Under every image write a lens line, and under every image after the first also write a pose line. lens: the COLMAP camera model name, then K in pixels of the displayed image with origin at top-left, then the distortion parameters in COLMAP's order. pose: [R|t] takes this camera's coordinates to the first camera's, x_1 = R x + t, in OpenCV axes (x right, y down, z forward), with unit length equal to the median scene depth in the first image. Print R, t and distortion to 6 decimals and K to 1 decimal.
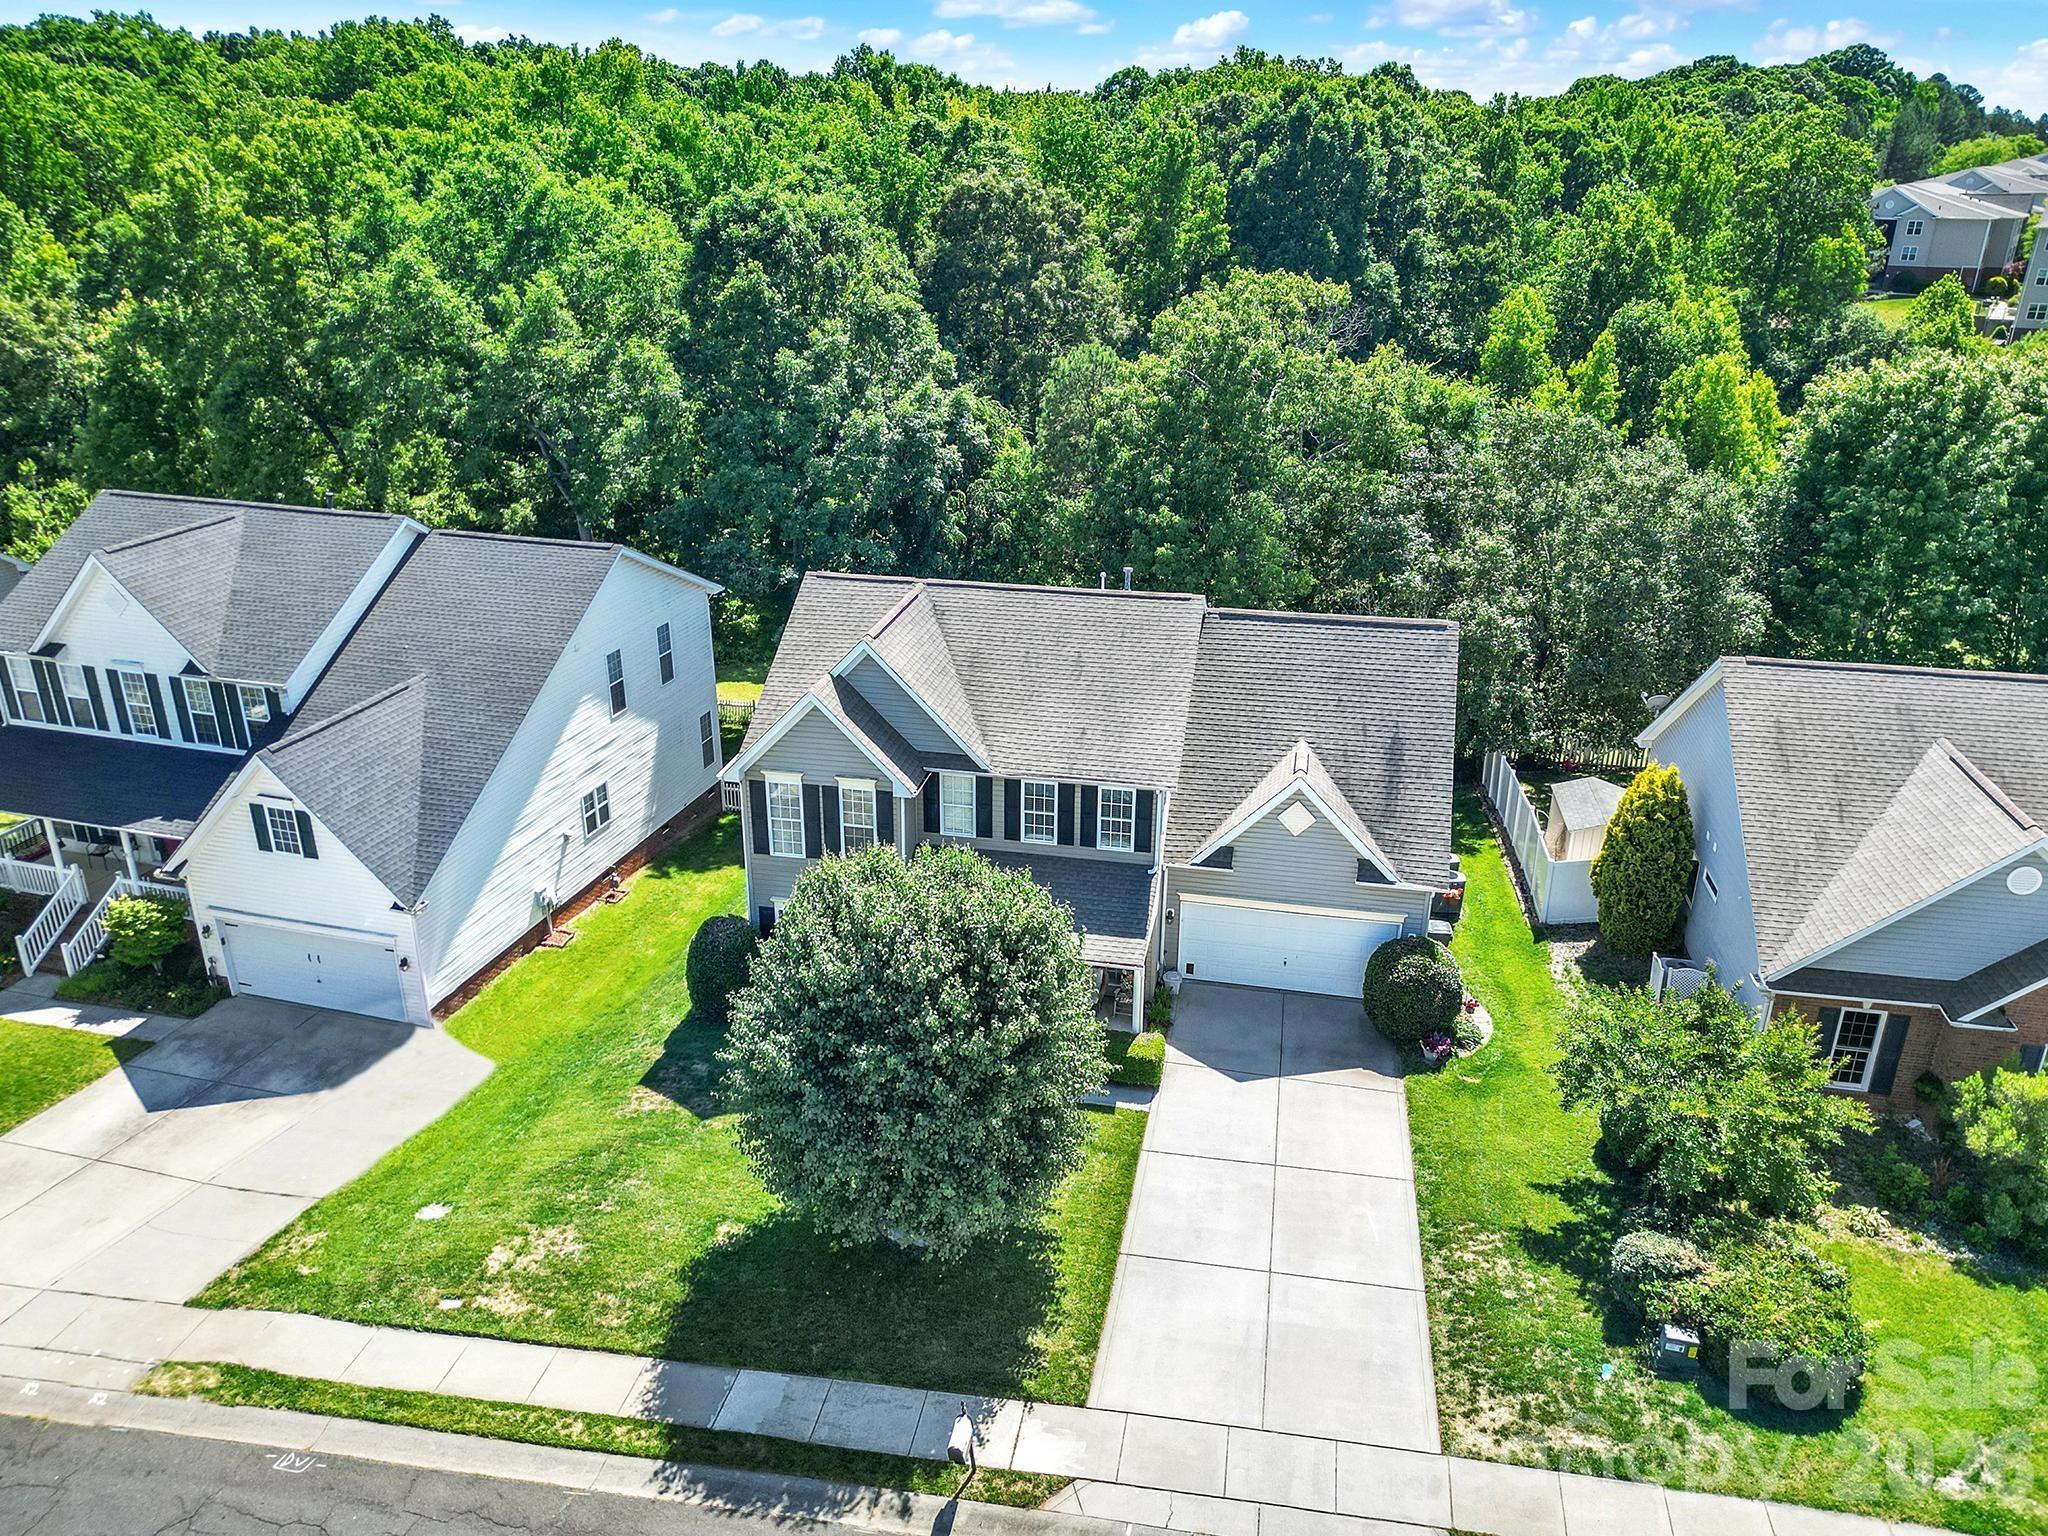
lens RADIAL K [[1459.4, 0, 1024.0], [0, 1459.4, 768.0], [0, 0, 1]] dist [0.078739, -0.081502]
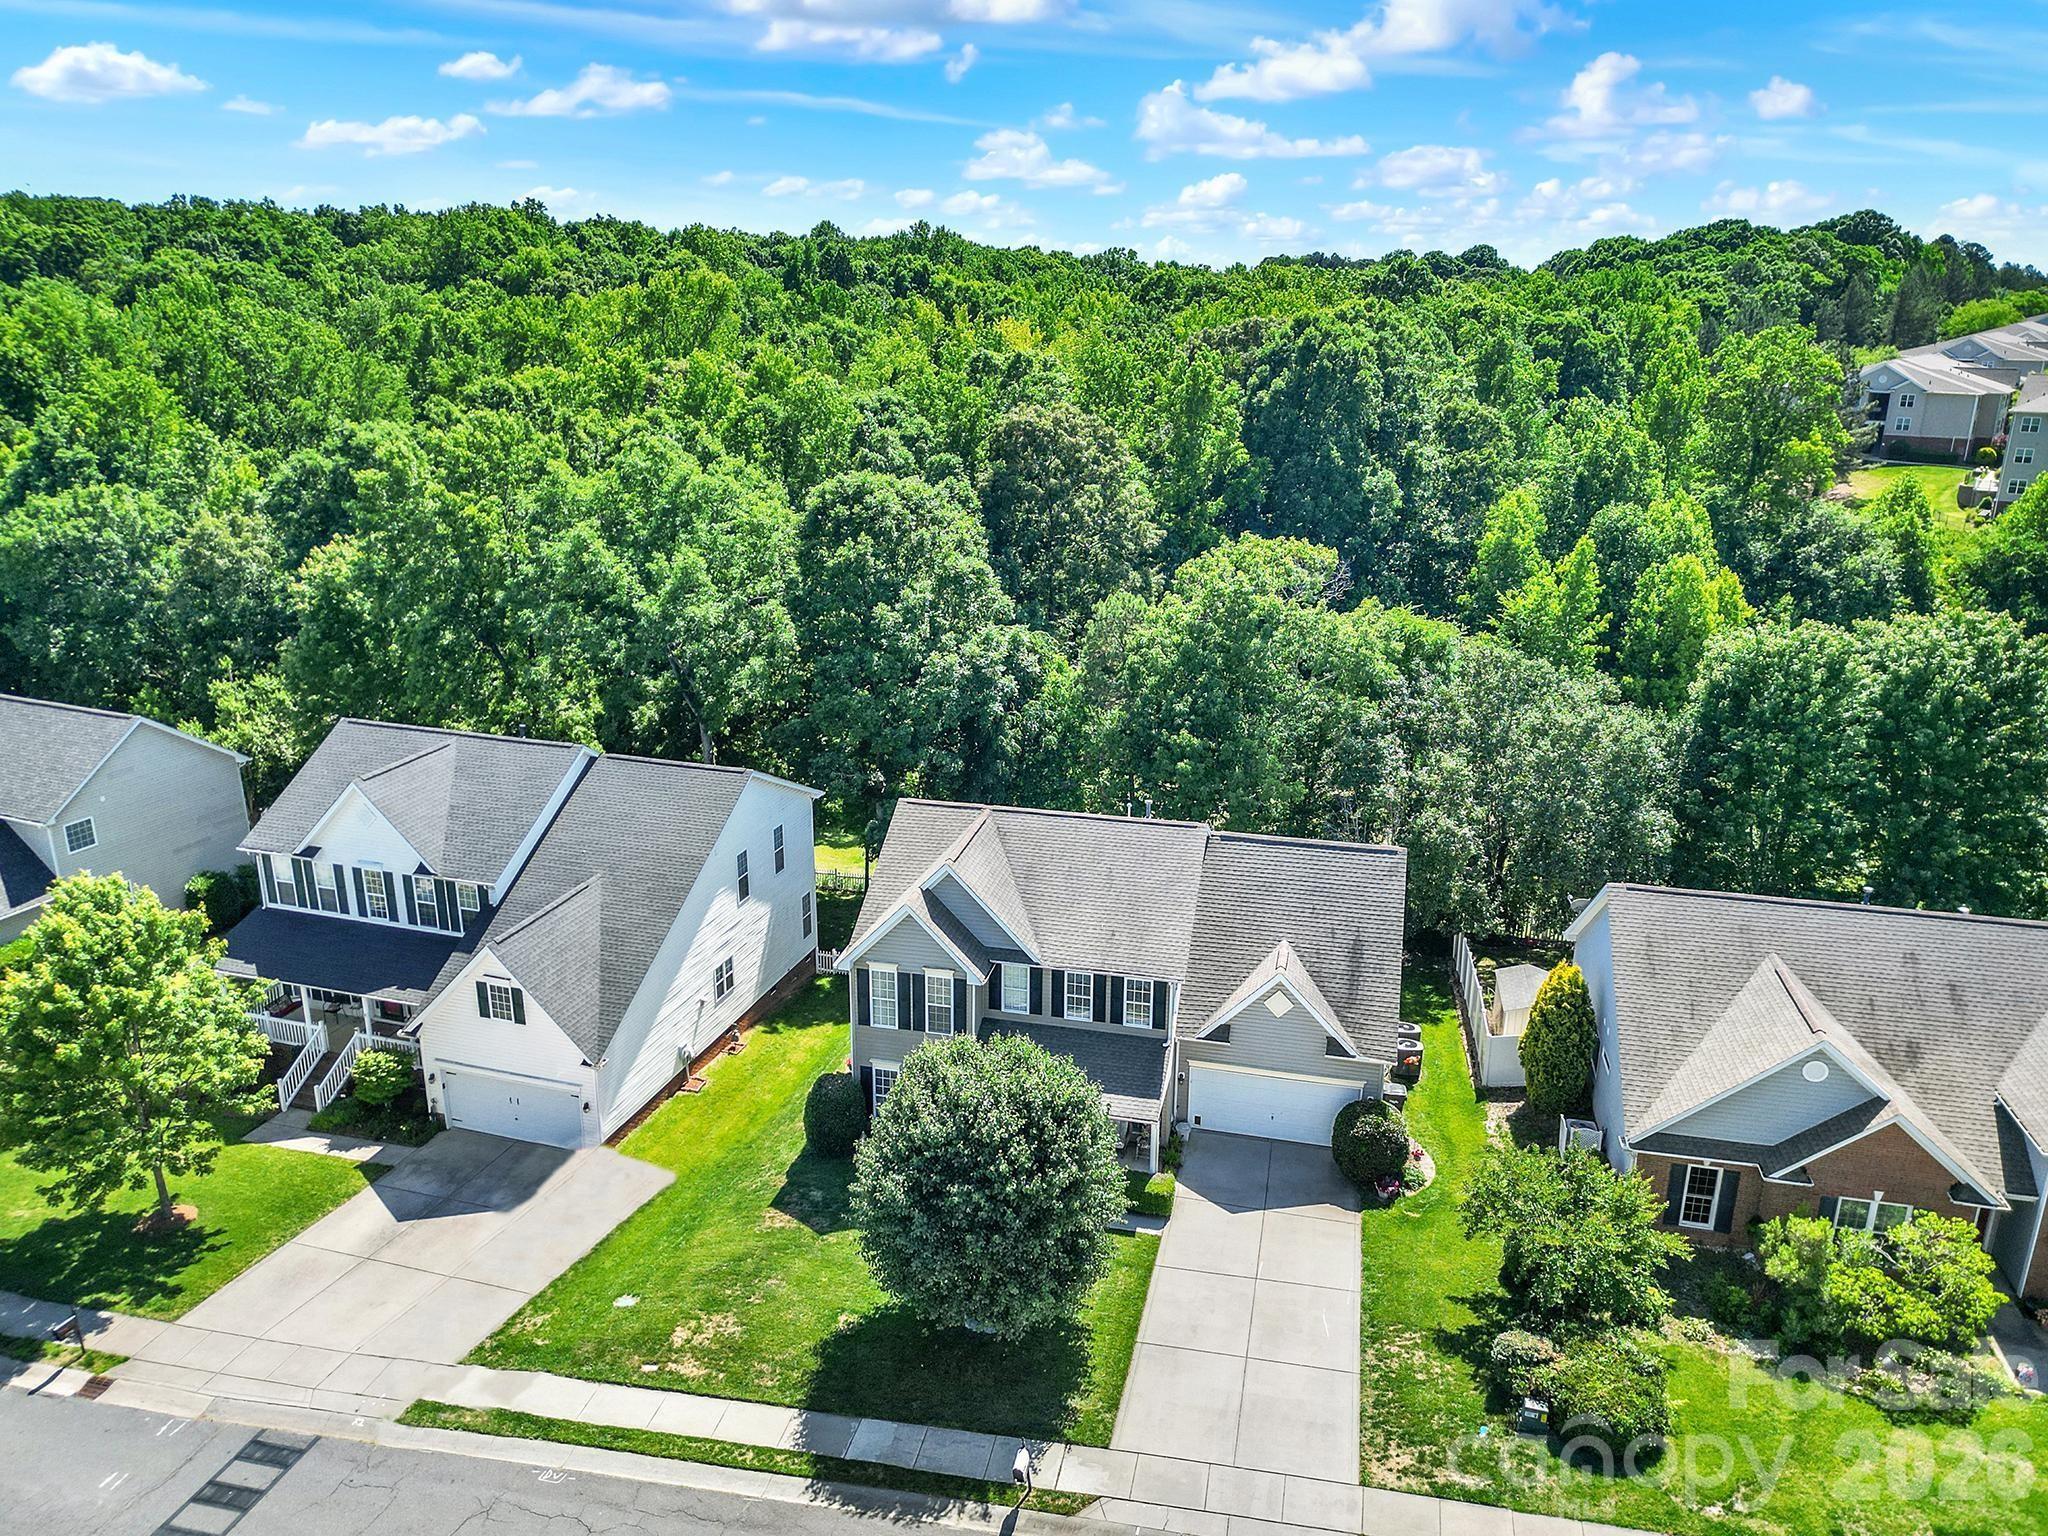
lens RADIAL K [[1459.4, 0, 1024.0], [0, 1459.4, 768.0], [0, 0, 1]] dist [0.078739, -0.081502]
pose [[0.999587, 0.009476, -0.027132, -0.004639], [-0.011531, 0.996994, -0.076616, -0.068630], [0.026324, 0.076897, 0.996691, -0.296981]]
